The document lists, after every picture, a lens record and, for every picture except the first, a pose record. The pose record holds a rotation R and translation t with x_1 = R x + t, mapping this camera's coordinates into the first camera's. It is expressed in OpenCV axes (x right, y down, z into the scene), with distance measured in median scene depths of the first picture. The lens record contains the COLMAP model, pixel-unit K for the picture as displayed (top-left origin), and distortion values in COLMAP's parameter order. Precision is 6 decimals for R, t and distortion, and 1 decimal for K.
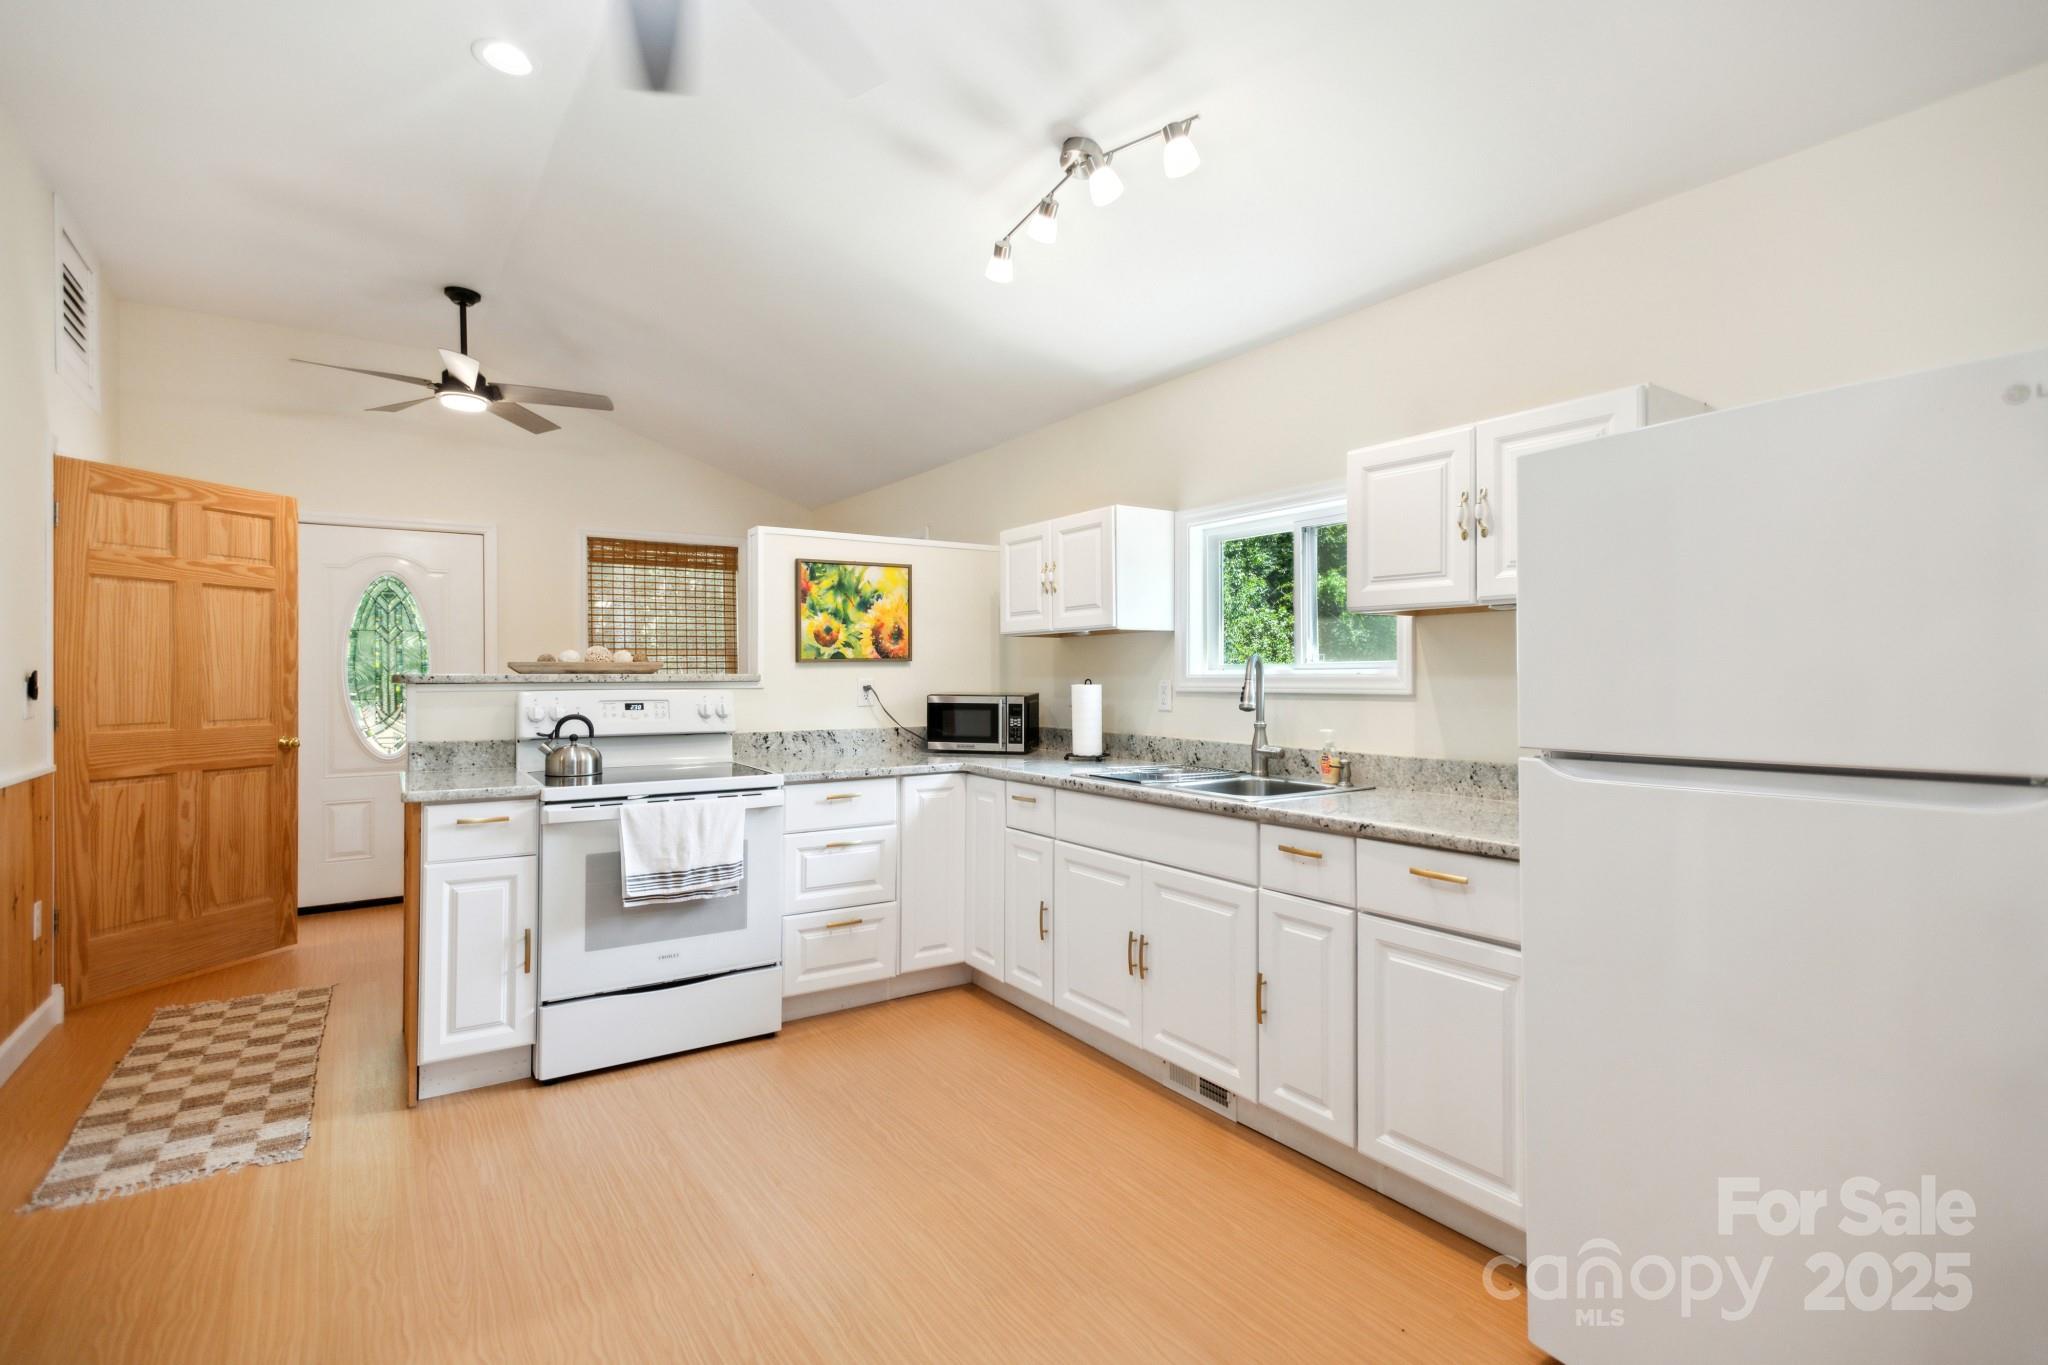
lens RADIAL K [[987.4, 0, 1026.4], [0, 987.4, 659.8], [0, 0, 1]] dist [0.025303, -0.008471]
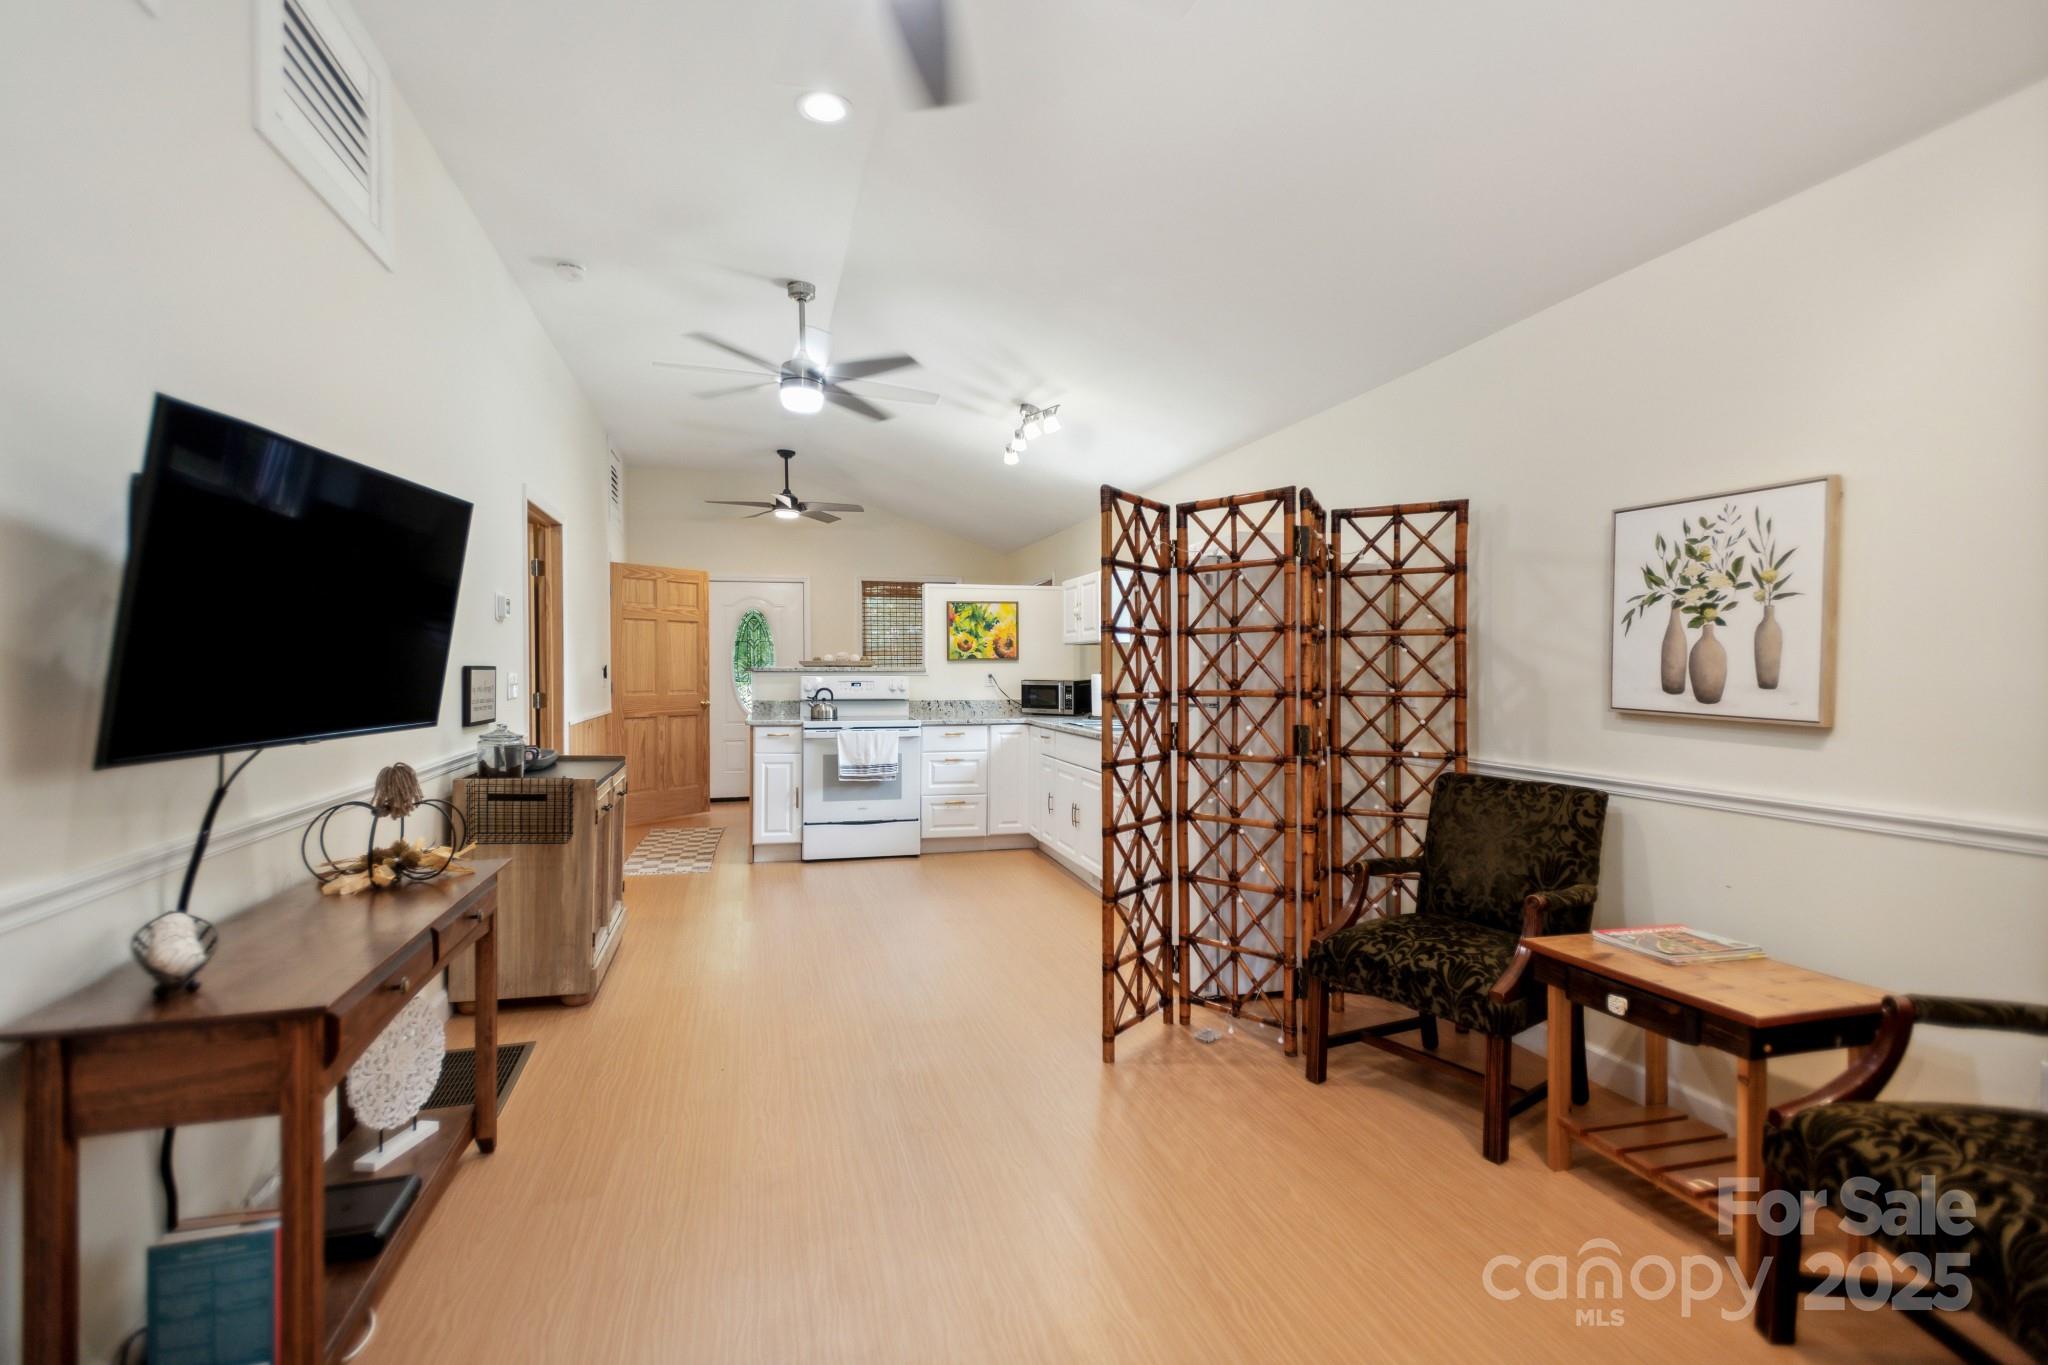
lens RADIAL K [[987.4, 0, 1026.4], [0, 987.4, 659.8], [0, 0, 1]] dist [0.025303, -0.008471]
pose [[0.946544, -0.000280, -0.322575, 0.463488], [0.002739, 0.999971, 0.007169, -0.011240], [0.322563, -0.007669, 0.946517, -0.605523]]
